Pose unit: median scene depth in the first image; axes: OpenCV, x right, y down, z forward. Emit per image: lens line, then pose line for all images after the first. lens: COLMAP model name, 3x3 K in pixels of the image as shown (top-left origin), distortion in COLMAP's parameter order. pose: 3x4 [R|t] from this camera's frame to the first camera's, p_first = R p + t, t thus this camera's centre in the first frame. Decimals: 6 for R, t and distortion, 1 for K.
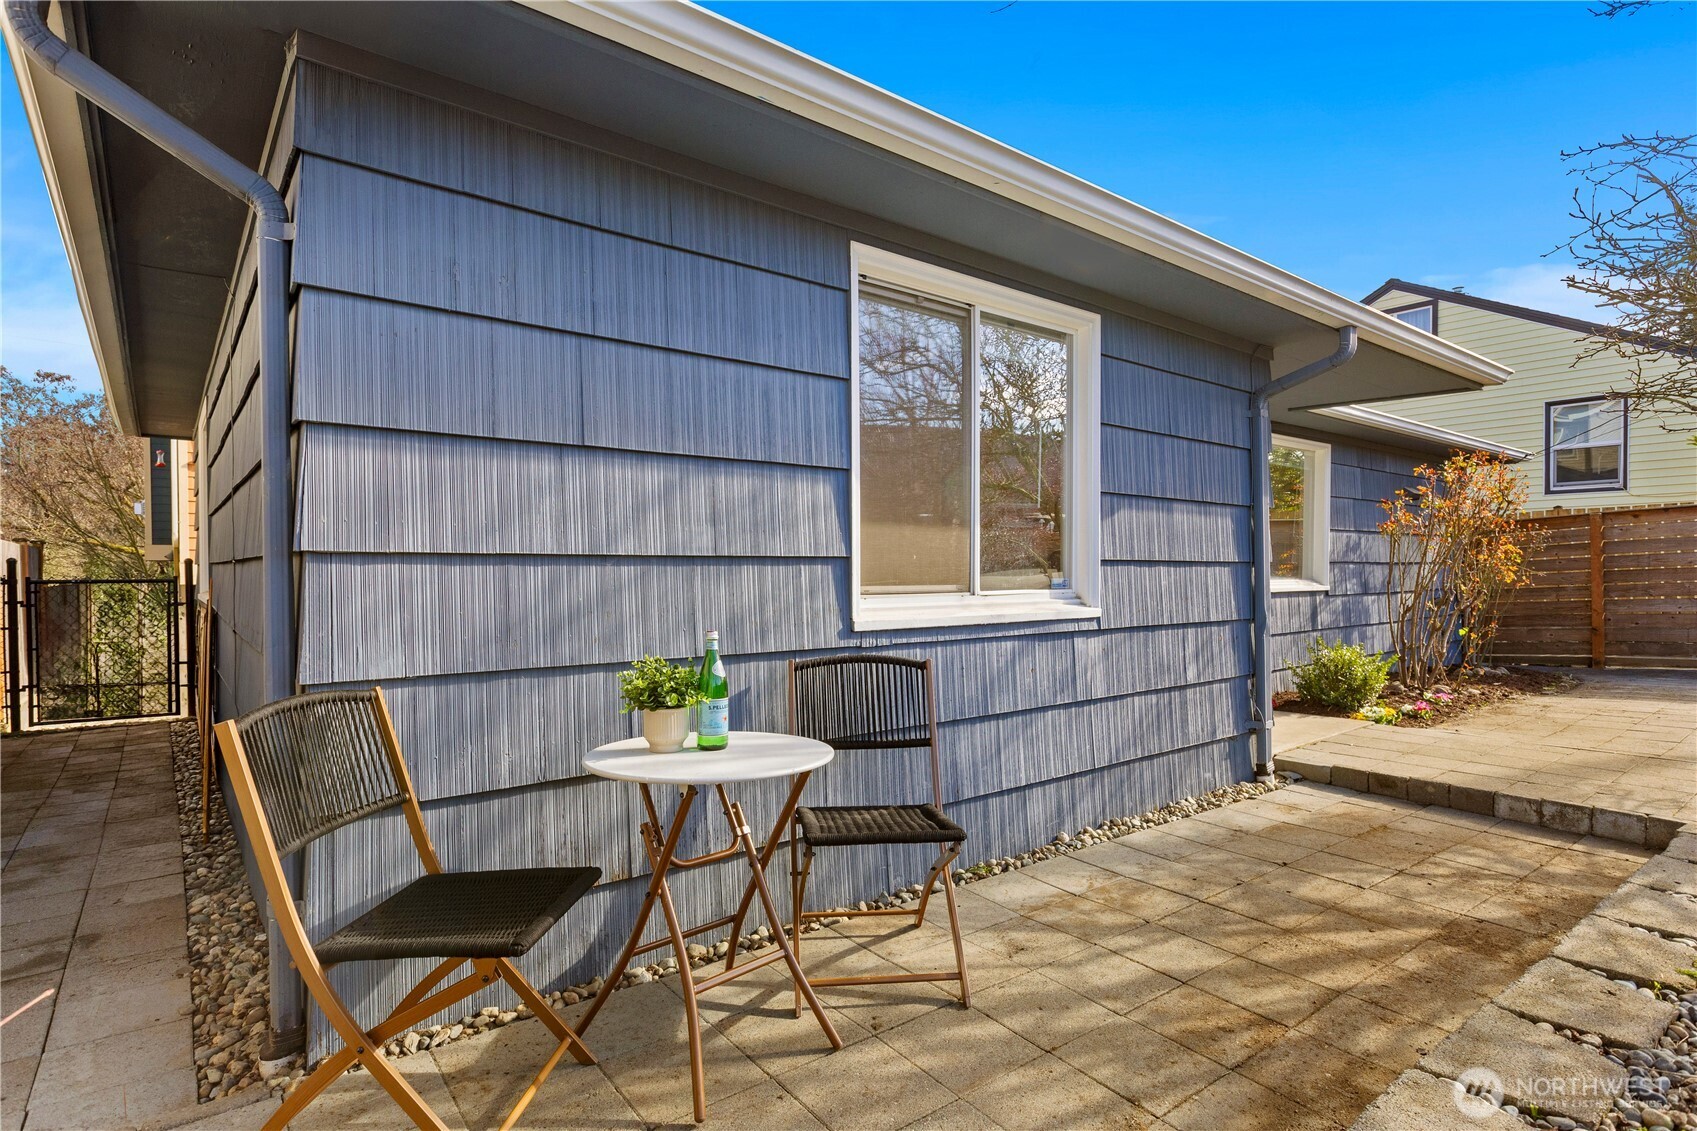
lens RADIAL K [[862.6, 0, 837.4], [0, 862.6, 576.0], [0, 0, 1]] dist [0.000704, -0.000514]
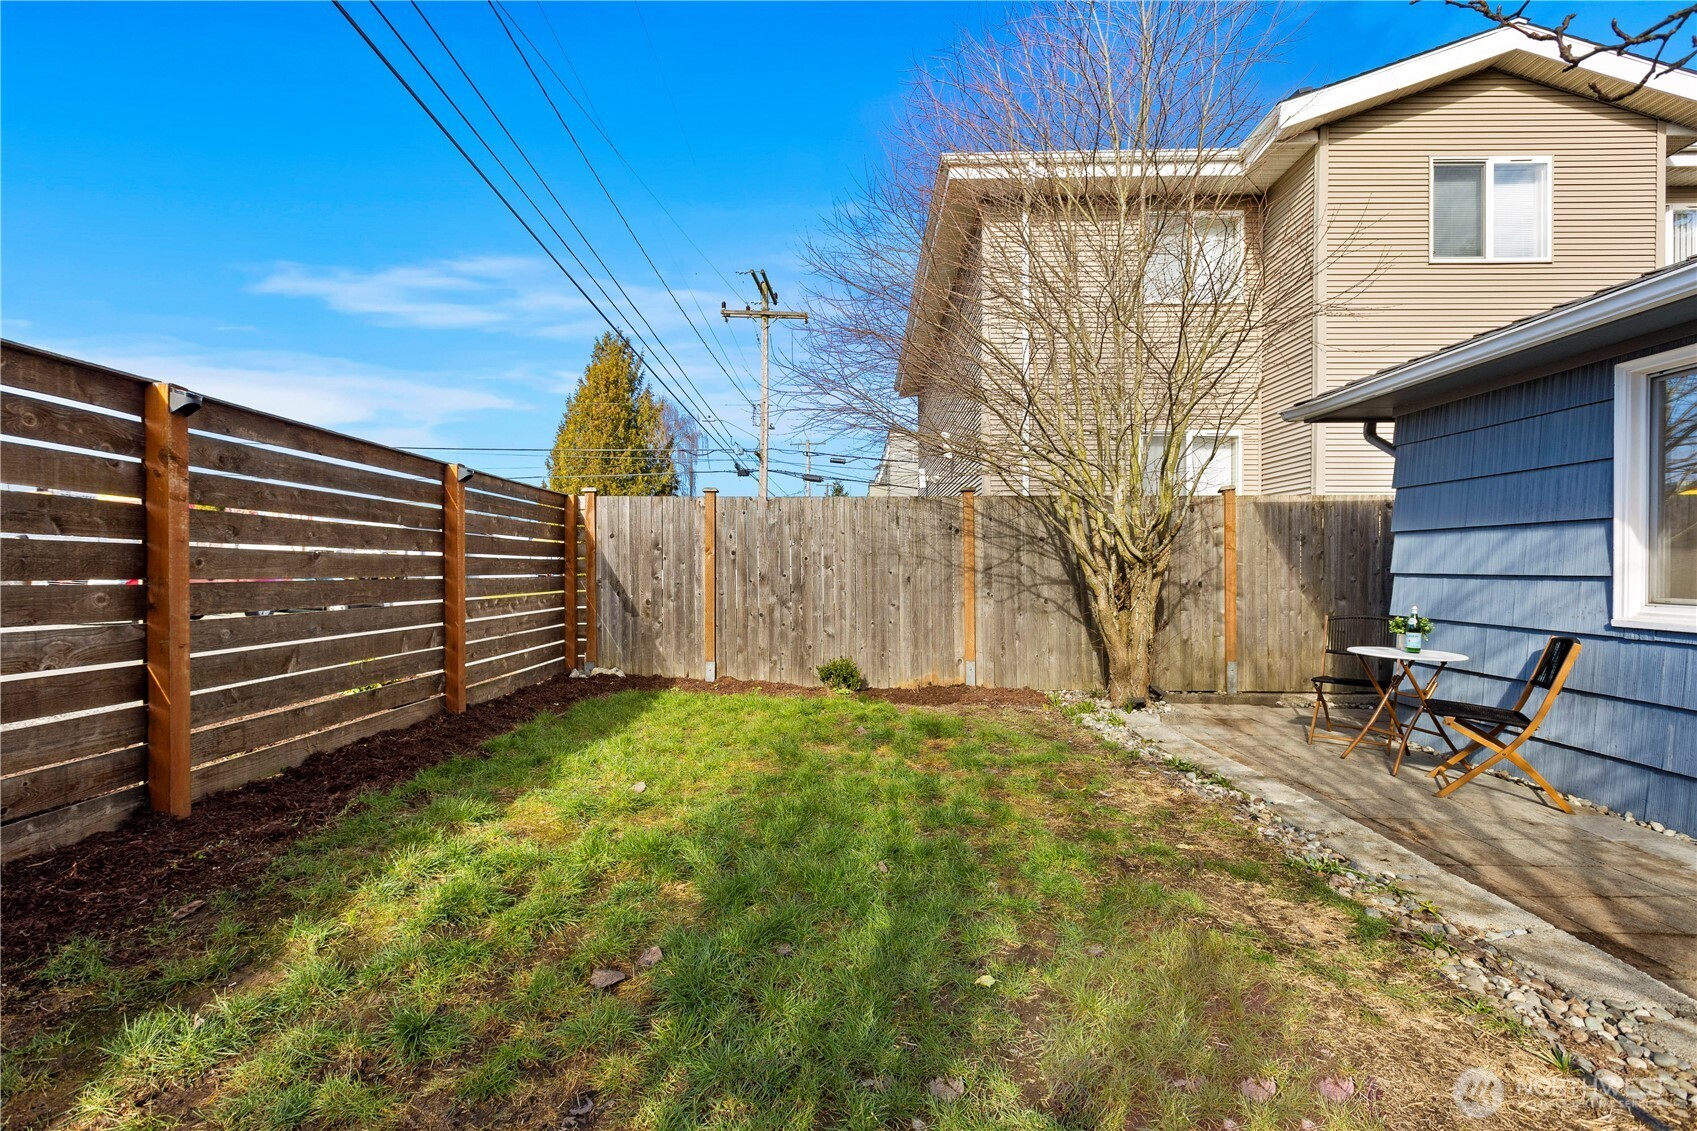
lens RADIAL K [[774.3, 0, 835.8], [0, 774.3, 562.0], [0, 0, 1]] dist [0.002522, 0.000863]
pose [[-0.628873, -0.000987, -0.777508, 2.084905], [-0.005856, 0.999977, 0.003468, -0.048140], [0.777486, 0.006734, -0.628864, 0.873816]]
